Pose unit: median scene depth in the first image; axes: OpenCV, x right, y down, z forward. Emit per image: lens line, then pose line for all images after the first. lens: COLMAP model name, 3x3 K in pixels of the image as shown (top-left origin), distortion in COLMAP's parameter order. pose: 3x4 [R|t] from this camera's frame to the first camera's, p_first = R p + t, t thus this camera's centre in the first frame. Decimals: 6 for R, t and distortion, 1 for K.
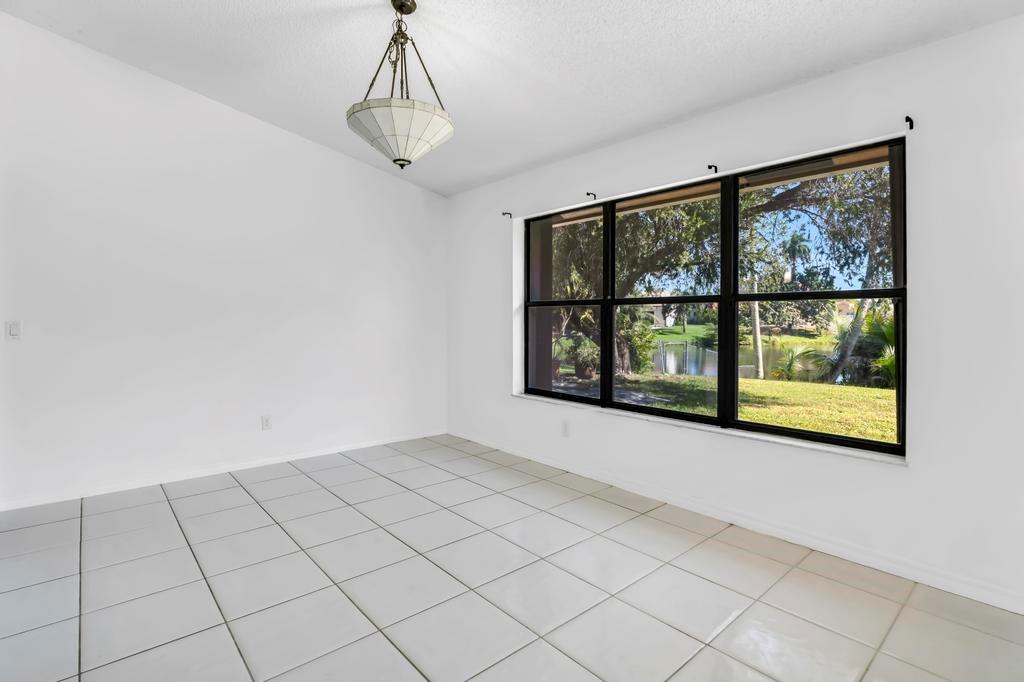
lens RADIAL K [[483.4, 0, 513.6], [0, 483.4, 334.5], [0, 0, 1]] dist [-0.002604, -0.000076]
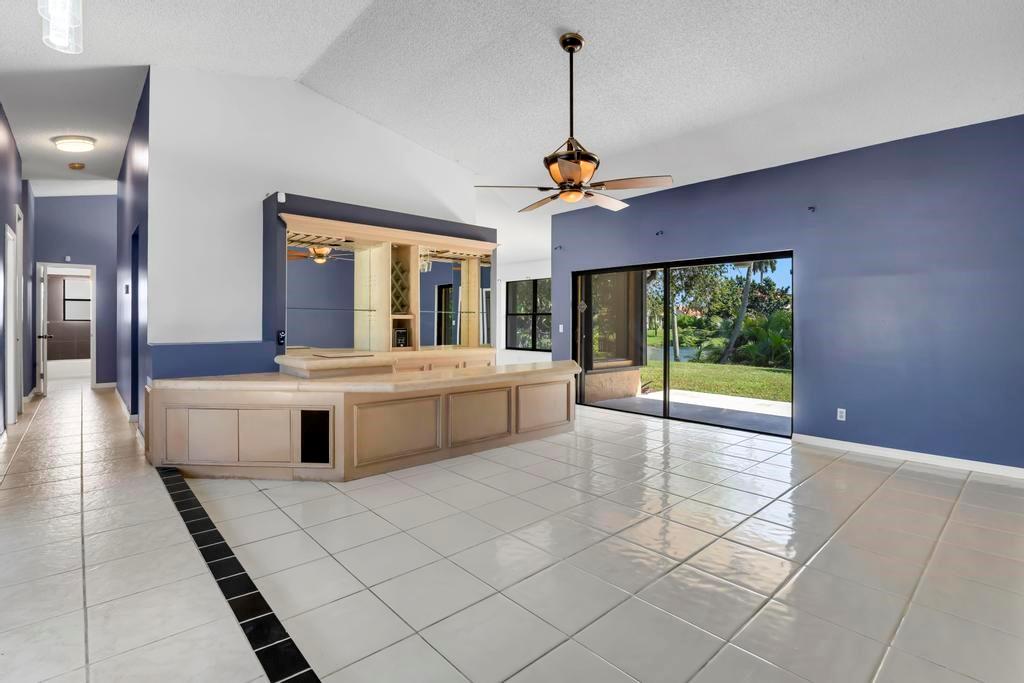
lens RADIAL K [[483.4, 0, 516.7], [0, 483.4, 332.2], [0, 0, 1]] dist [-0.002604, -0.000076]
pose [[0.999830, 0.003729, 0.018061, 0.033537], [-0.003471, 0.999891, -0.014347, 0.066957], [-0.018112, 0.014282, 0.999734, -1.576461]]
